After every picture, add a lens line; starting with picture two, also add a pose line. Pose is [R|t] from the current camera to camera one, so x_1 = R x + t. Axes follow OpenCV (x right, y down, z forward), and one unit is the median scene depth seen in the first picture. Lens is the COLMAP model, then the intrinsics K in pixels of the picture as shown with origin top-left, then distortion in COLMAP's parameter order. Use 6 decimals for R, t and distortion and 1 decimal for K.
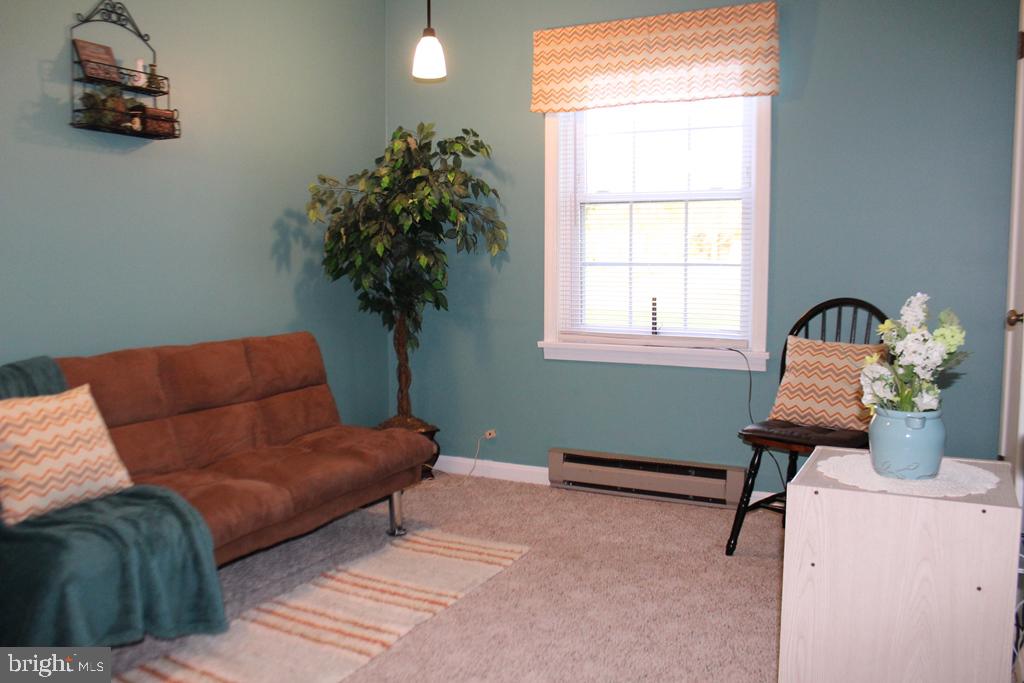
lens RADIAL K [[847.3, 0, 502.6], [0, 847.3, 339.7], [0, 0, 1]] dist [-0.155537, 0.133859]
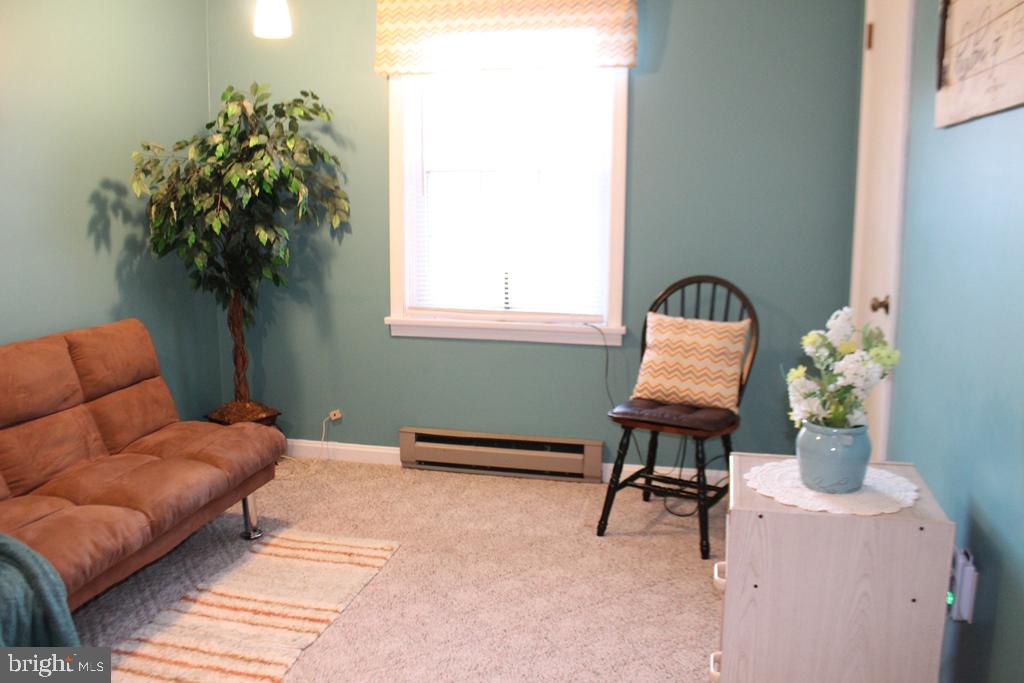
lens RADIAL K [[847.3, 0, 502.6], [0, 847.3, 339.7], [0, 0, 1]] dist [-0.155537, 0.133859]
pose [[0.970065, -0.034489, 0.240384, -0.073212], [0.017409, 0.997193, 0.072819, -0.049862], [-0.242221, -0.066454, 0.967943, 0.059294]]
